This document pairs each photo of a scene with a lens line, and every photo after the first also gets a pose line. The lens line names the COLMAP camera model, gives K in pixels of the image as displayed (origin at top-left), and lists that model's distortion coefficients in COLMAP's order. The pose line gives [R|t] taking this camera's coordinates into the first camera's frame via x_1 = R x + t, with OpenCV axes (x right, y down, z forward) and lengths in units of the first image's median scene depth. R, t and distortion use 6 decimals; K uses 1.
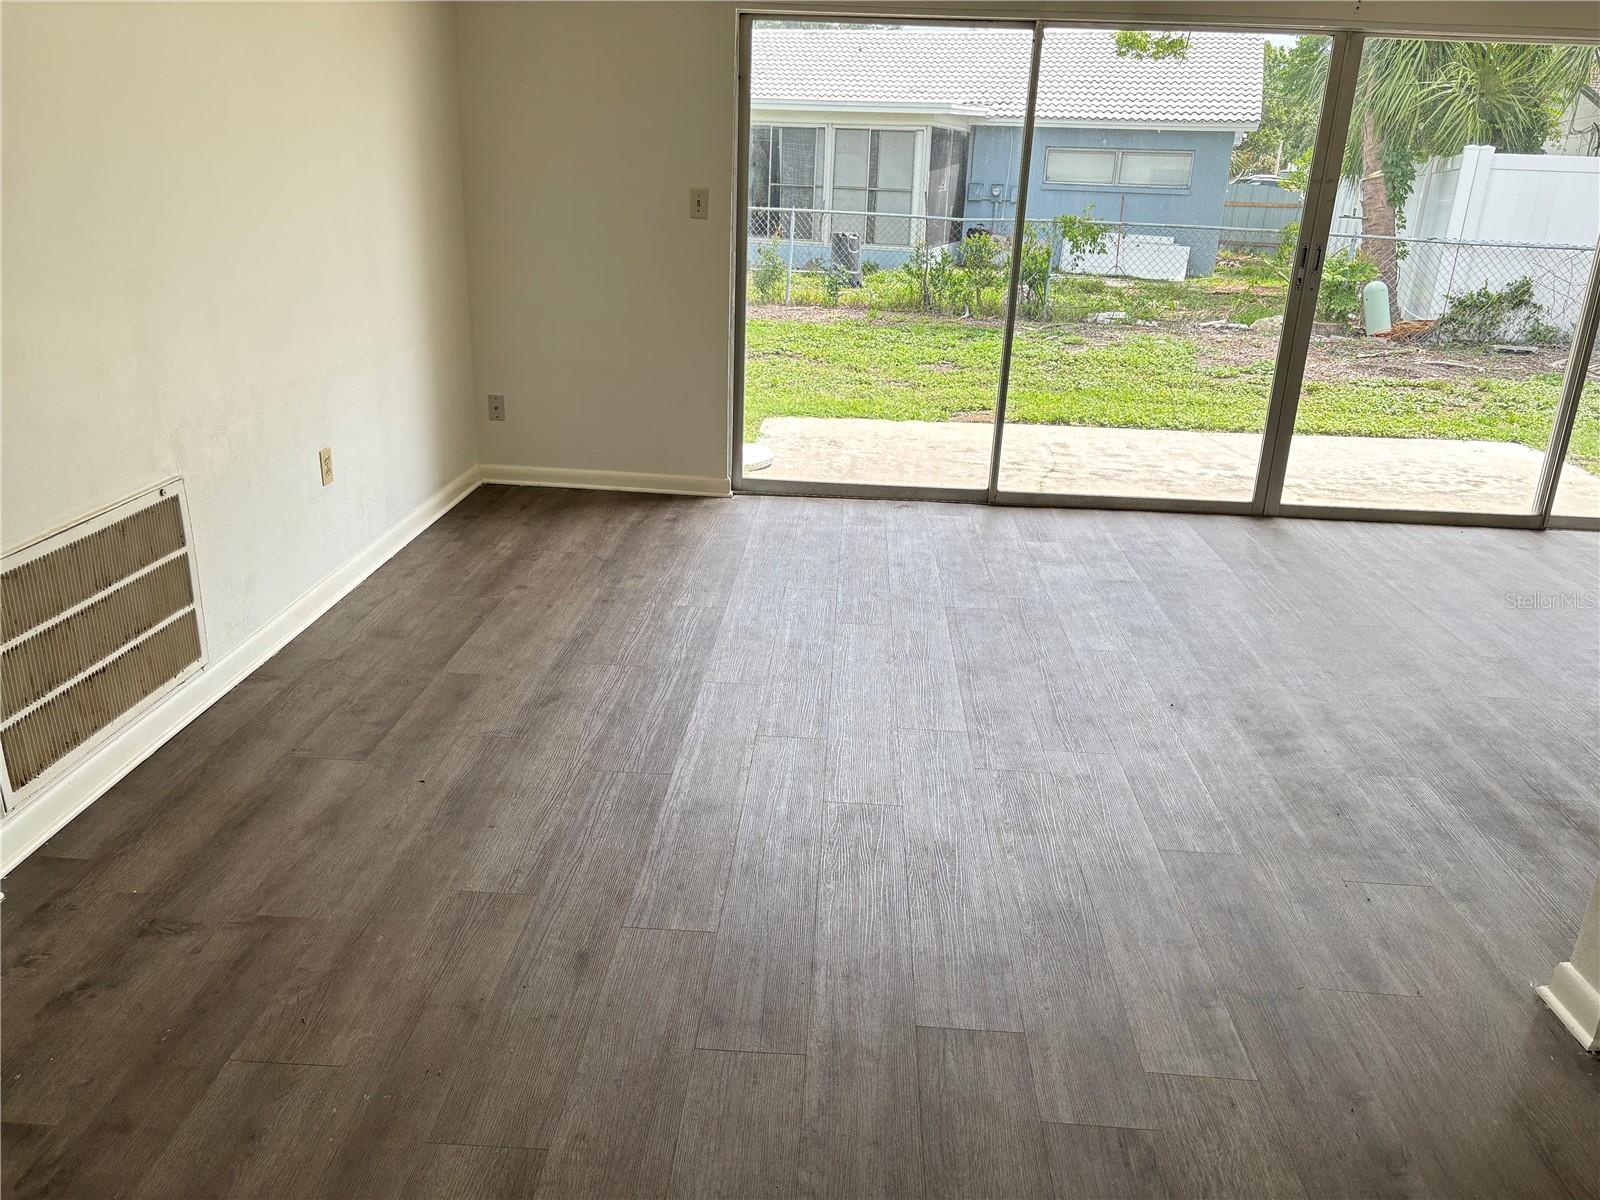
lens RADIAL K [[1217.0, 0, 789.7], [0, 1217.0, 612.9], [0, 0, 1]] dist [0.012117, -0.001414]
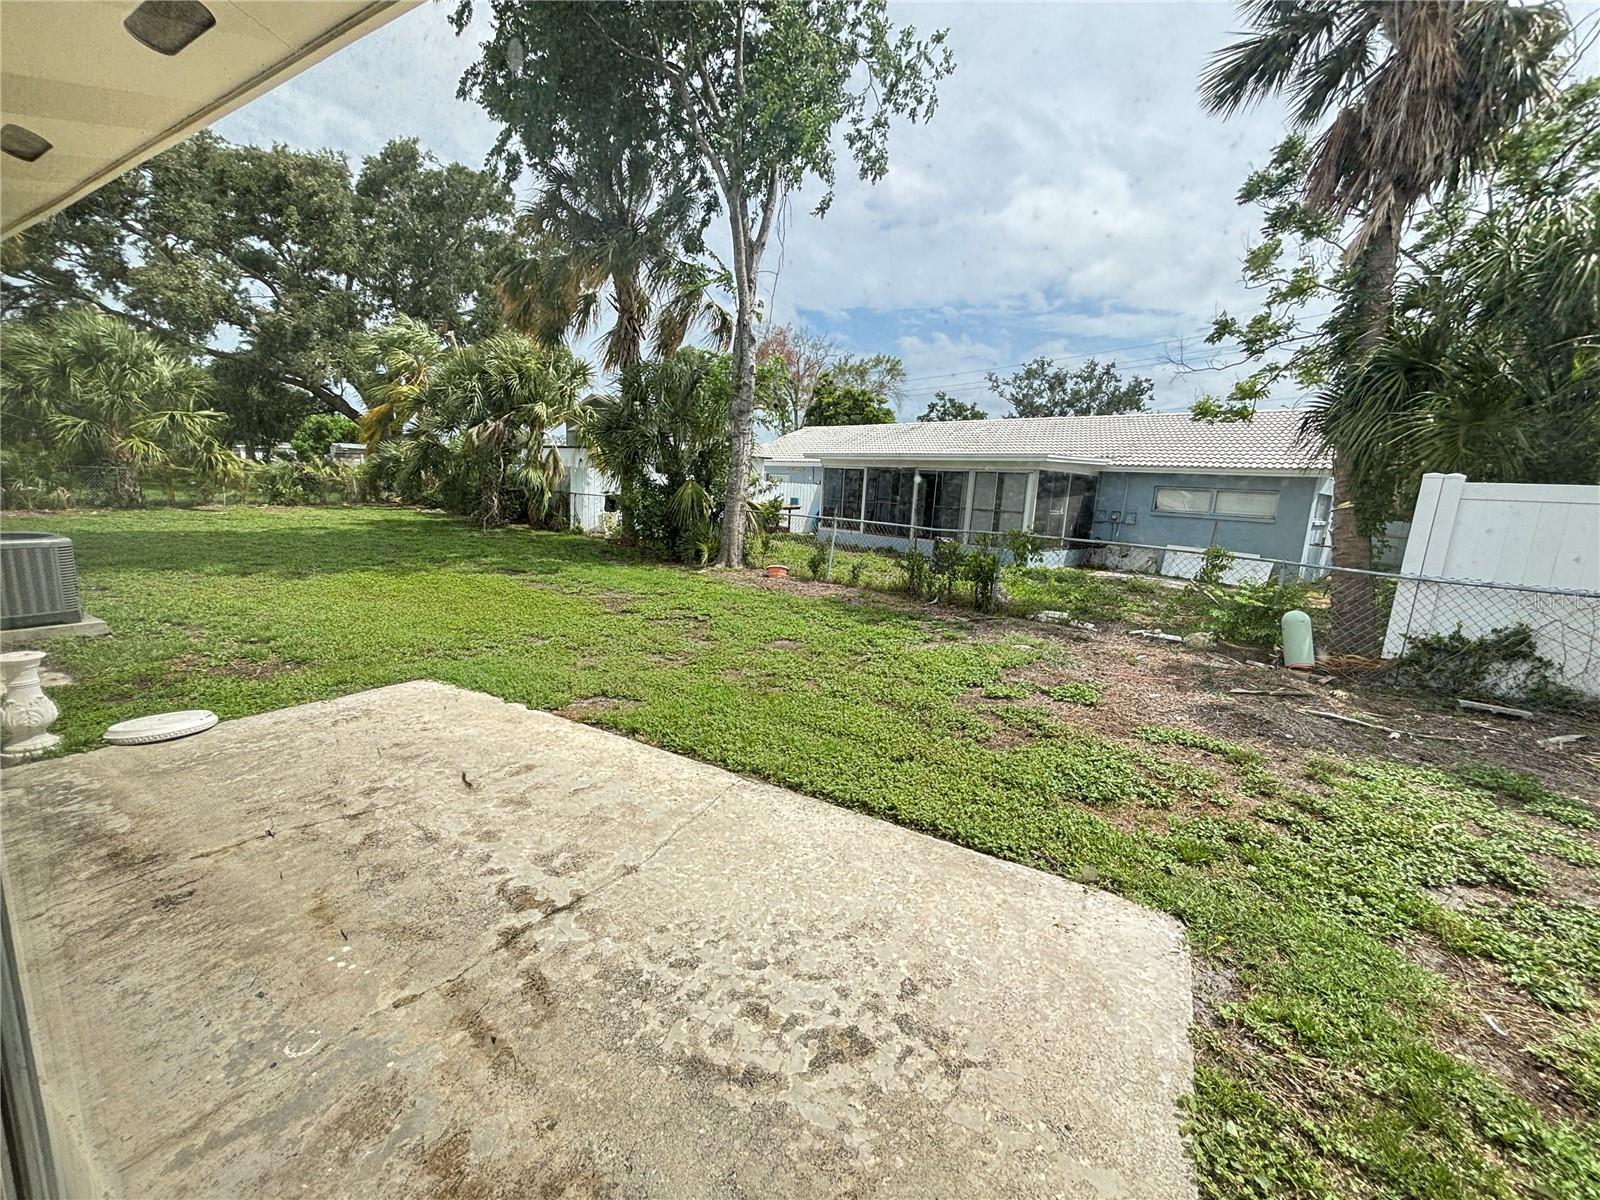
lens RADIAL K [[643.6, 0, 800.5], [0, 643.6, 602.3], [0, 0, 1]] dist [0.004630, 0.000375]
pose [[0.887173, 0.095546, -0.451437, 0.361129], [-0.181798, 0.971573, -0.151640, -0.132270], [0.424115, 0.216601, 0.879324, 0.398117]]
